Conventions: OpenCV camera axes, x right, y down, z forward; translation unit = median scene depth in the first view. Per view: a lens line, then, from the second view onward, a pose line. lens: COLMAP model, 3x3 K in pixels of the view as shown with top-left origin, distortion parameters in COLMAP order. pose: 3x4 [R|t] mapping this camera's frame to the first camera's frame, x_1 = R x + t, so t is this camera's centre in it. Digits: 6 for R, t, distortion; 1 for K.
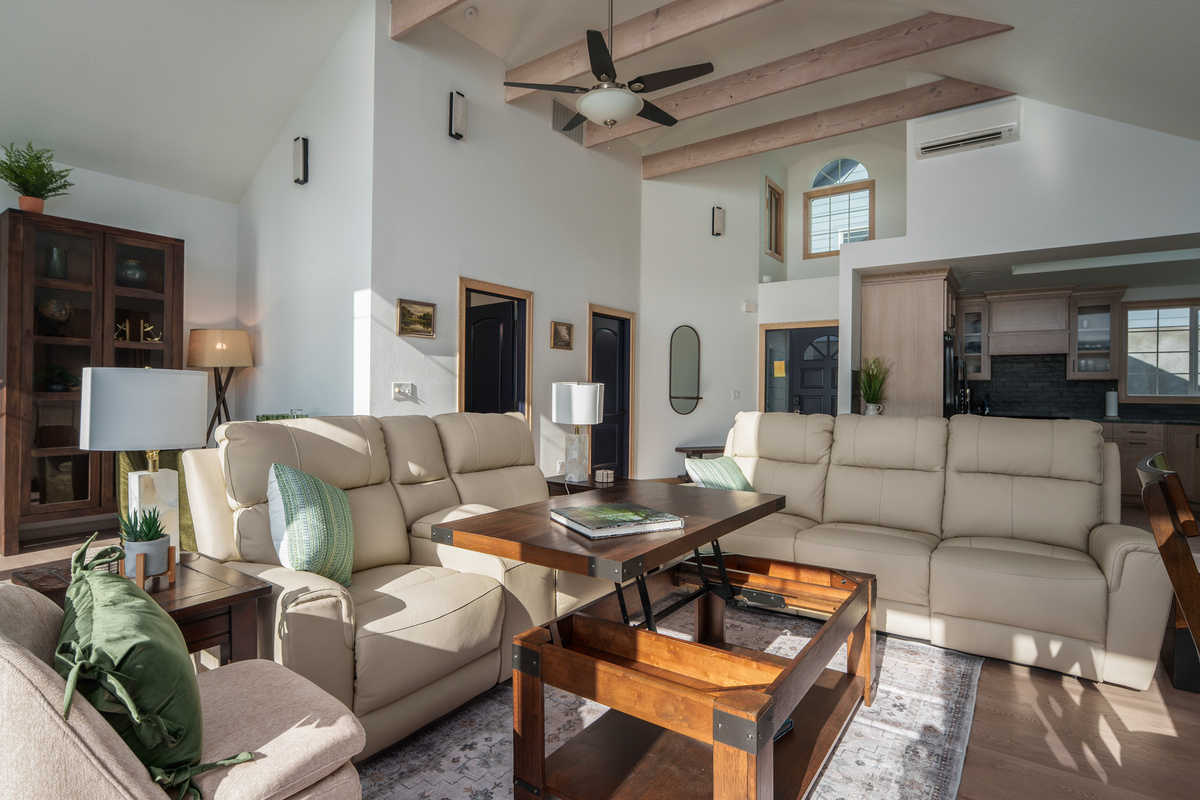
lens RADIAL K [[604.6, 0, 597.7], [0, 604.6, 393.9], [0, 0, 1]] dist [0.002289, 0.001193]
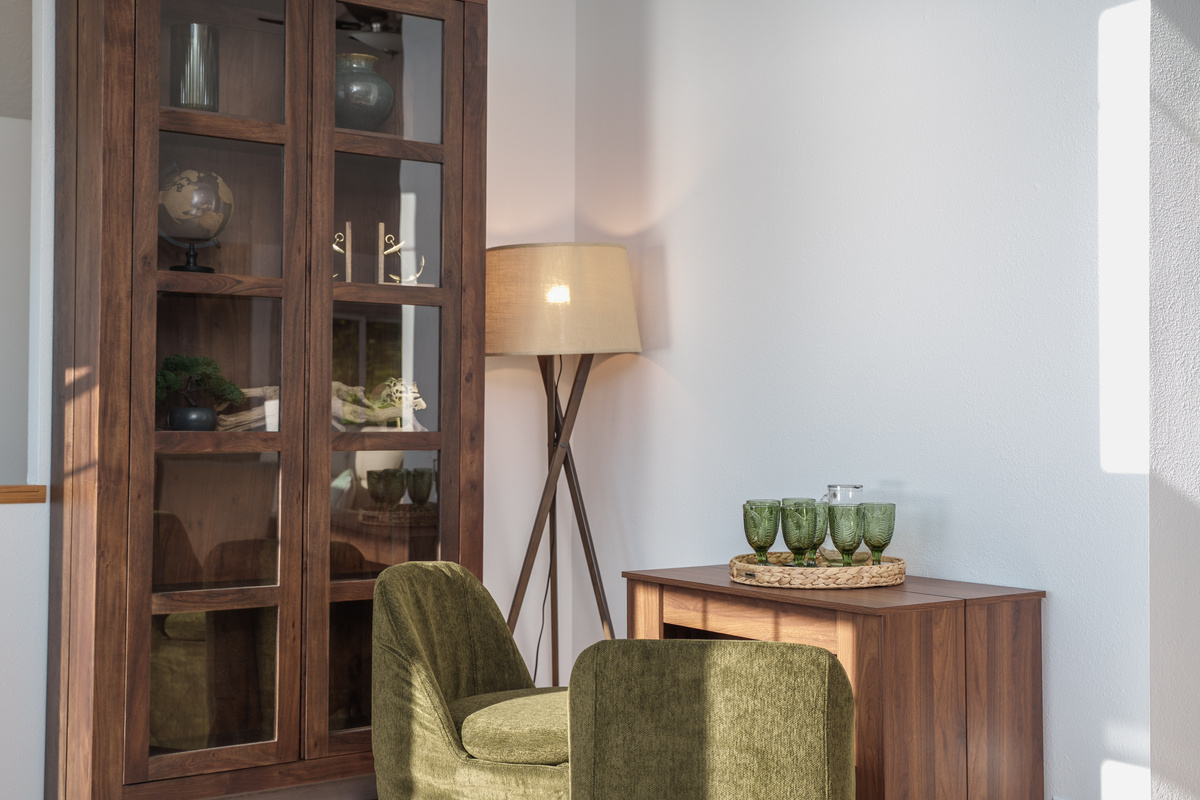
lens RADIAL K [[1398.5, 0, 601.9], [0, 1398.5, 399.1], [0, 0, 1]] dist [0.032587, 0.000000]
pose [[0.951969, -0.009187, -0.306057, -0.415662], [0.003084, 0.999787, -0.020417, -0.003683], [0.306179, 0.018493, 0.951794, 0.290895]]
